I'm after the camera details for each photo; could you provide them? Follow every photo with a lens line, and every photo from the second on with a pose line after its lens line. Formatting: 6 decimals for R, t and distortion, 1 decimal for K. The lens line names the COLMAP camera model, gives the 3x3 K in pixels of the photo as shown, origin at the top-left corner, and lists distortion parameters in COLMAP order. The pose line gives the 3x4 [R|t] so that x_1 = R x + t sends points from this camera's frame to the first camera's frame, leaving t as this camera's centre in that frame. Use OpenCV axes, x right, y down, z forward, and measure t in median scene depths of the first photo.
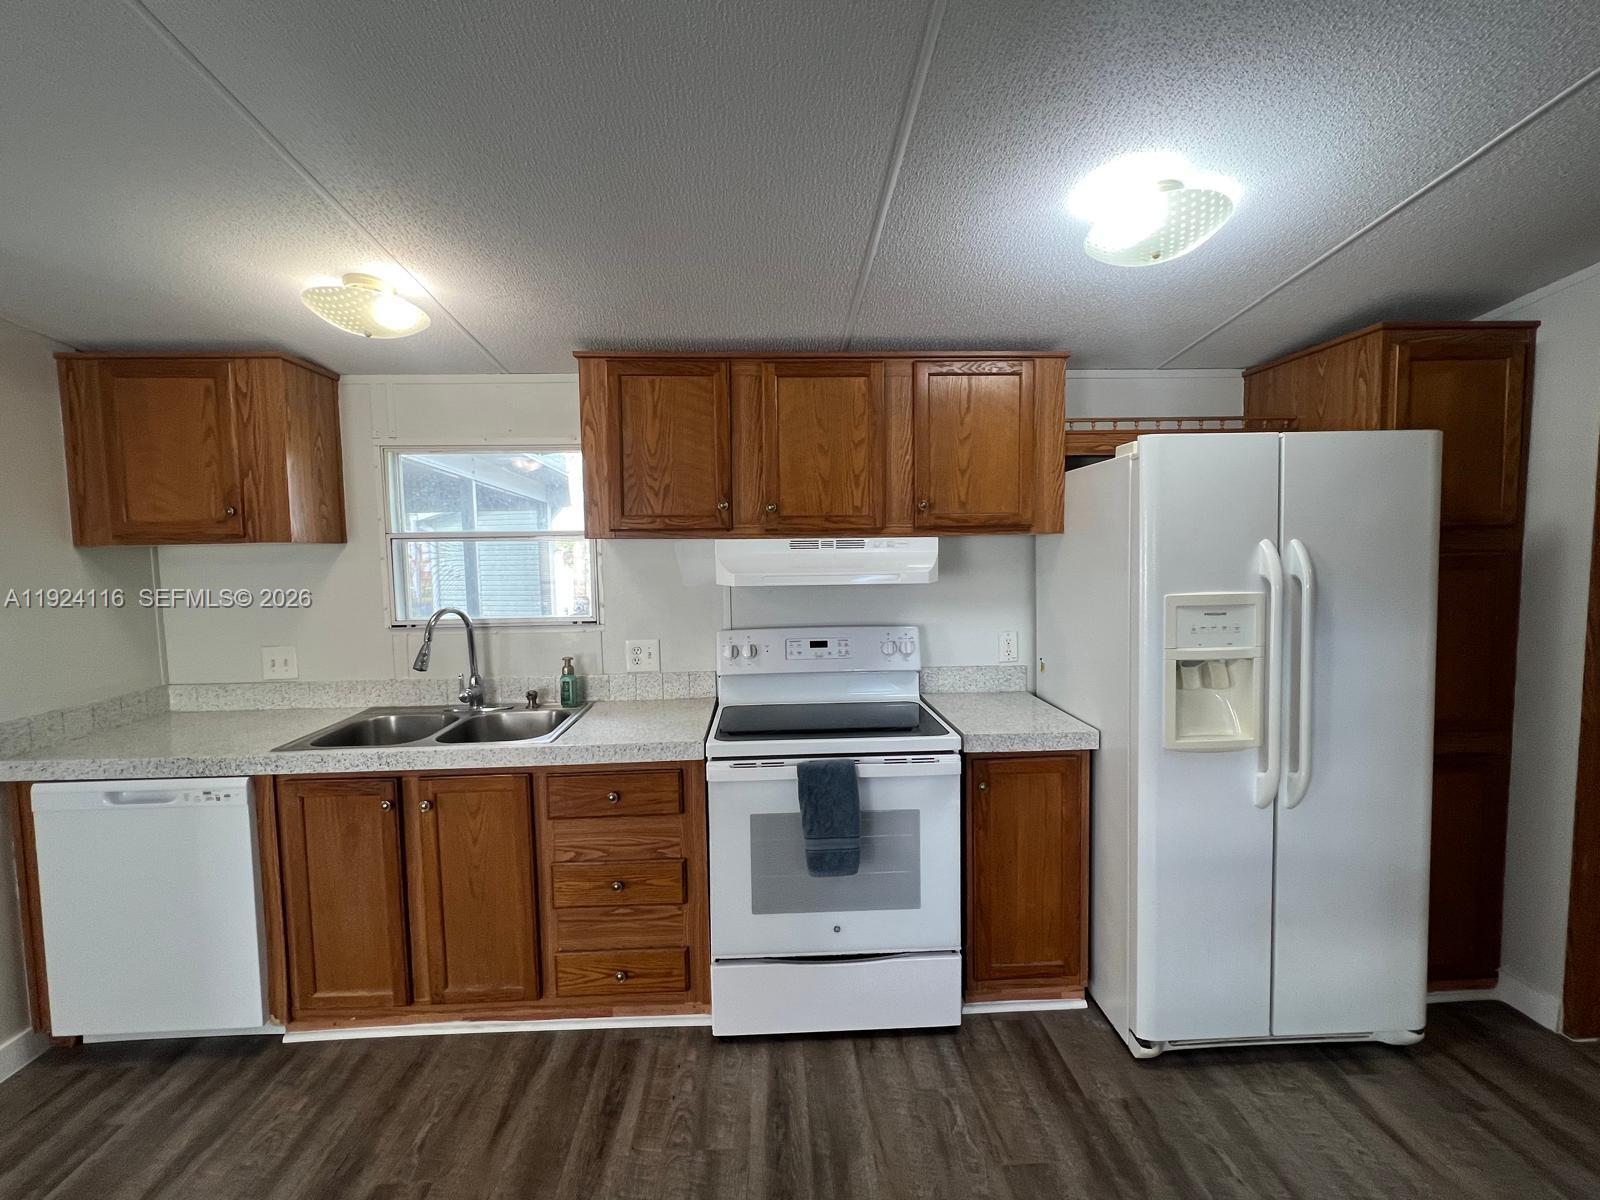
lens RADIAL K [[706.4, 0, 798.1], [0, 706.4, 592.5], [0, 0, 1]] dist [0.001768, -0.000081]
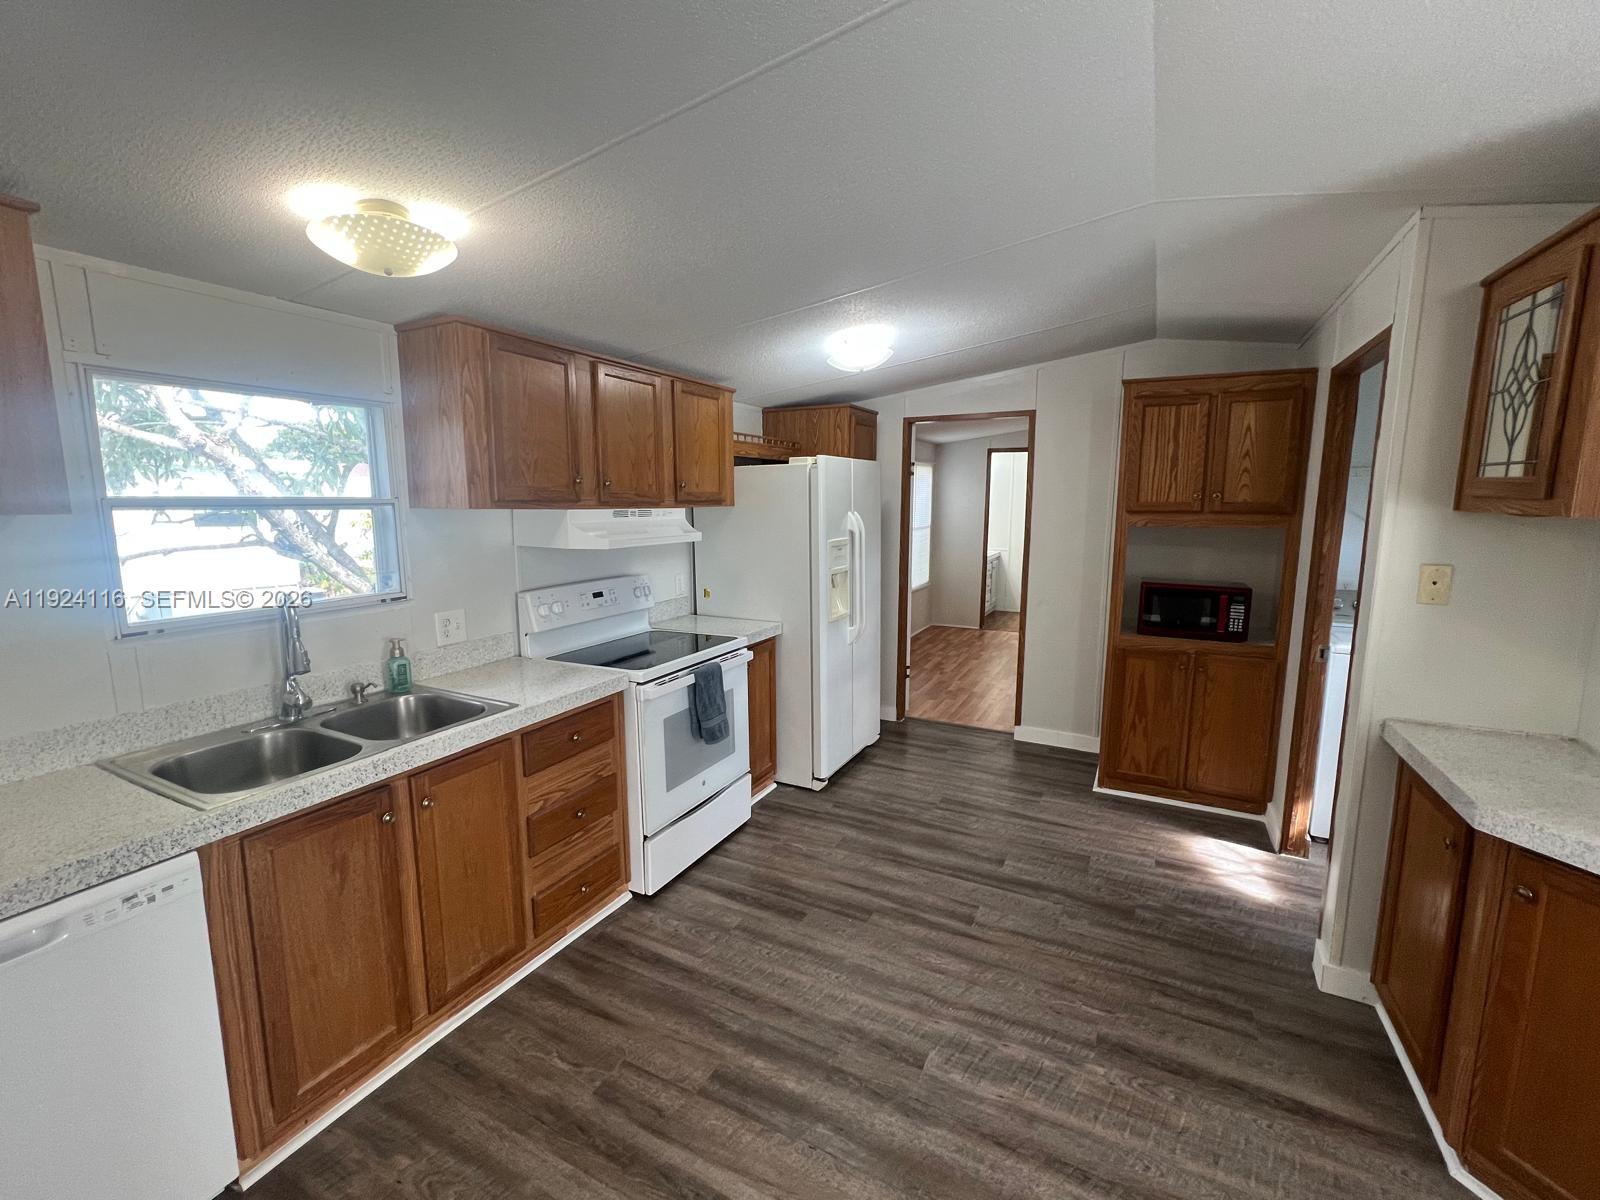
lens RADIAL K [[657.9, 0, 802.6], [0, 657.9, 589.3], [0, 0, 1]] dist [0.000381, -0.000309]
pose [[0.513727, -0.101119, 0.851974, -0.936530], [0.050298, 0.994872, 0.087750, -0.023405], [-0.856478, -0.002227, 0.516178, 0.137277]]
